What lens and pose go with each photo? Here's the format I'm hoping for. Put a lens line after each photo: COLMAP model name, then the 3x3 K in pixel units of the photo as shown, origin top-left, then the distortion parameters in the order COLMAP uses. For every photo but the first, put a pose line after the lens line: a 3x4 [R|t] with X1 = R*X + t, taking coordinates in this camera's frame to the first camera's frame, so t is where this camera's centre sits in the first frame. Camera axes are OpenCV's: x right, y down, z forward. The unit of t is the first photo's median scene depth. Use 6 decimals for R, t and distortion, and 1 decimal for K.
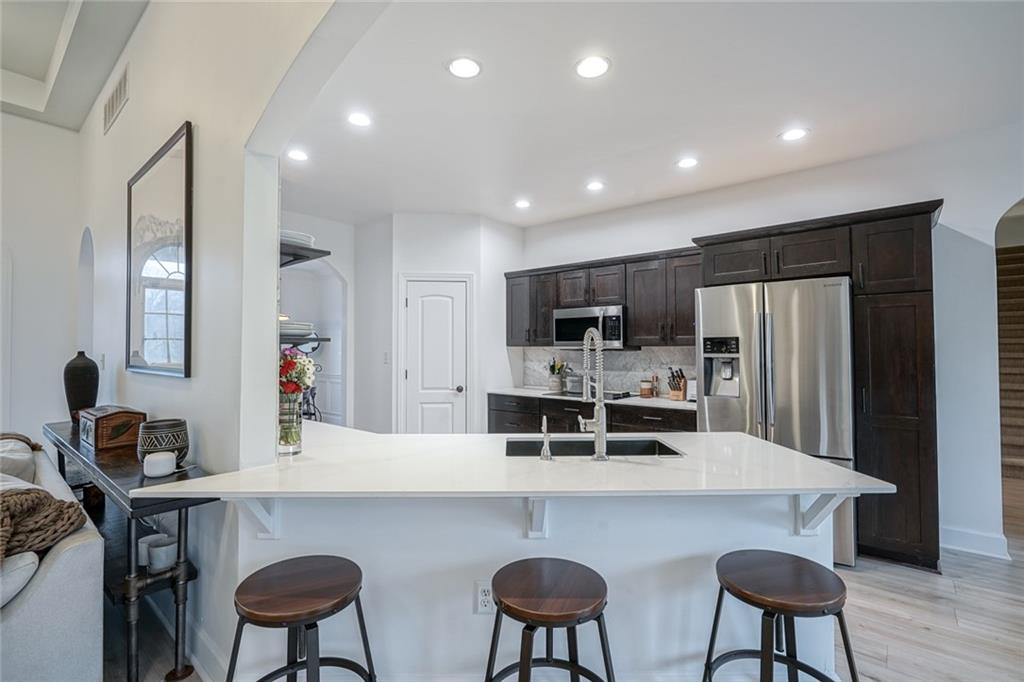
lens RADIAL K [[463.6, 0, 513.0], [0, 463.6, 342.2], [0, 0, 1]] dist [-0.013619, 0.005718]
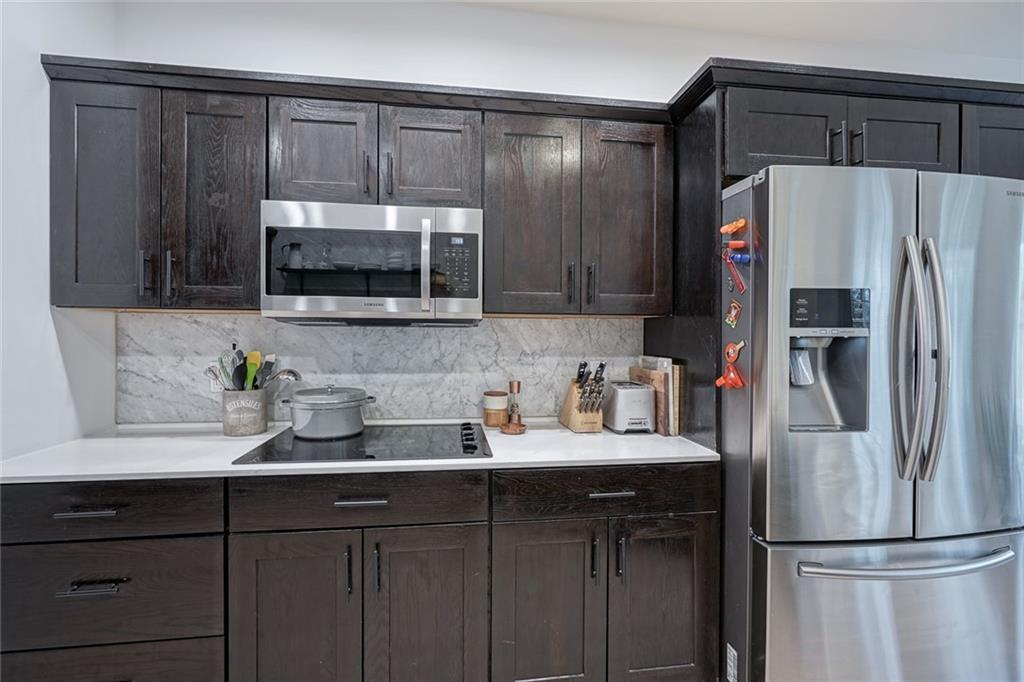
lens RADIAL K [[463.6, 0, 512.1], [0, 463.6, 345.0], [0, 0, 1]] dist [-0.013619, 0.005718]
pose [[0.670221, -0.002894, 0.742156, -0.039197], [-0.017026, 0.999669, 0.019274, 0.025400], [-0.741967, -0.025554, 0.669950, 0.637462]]
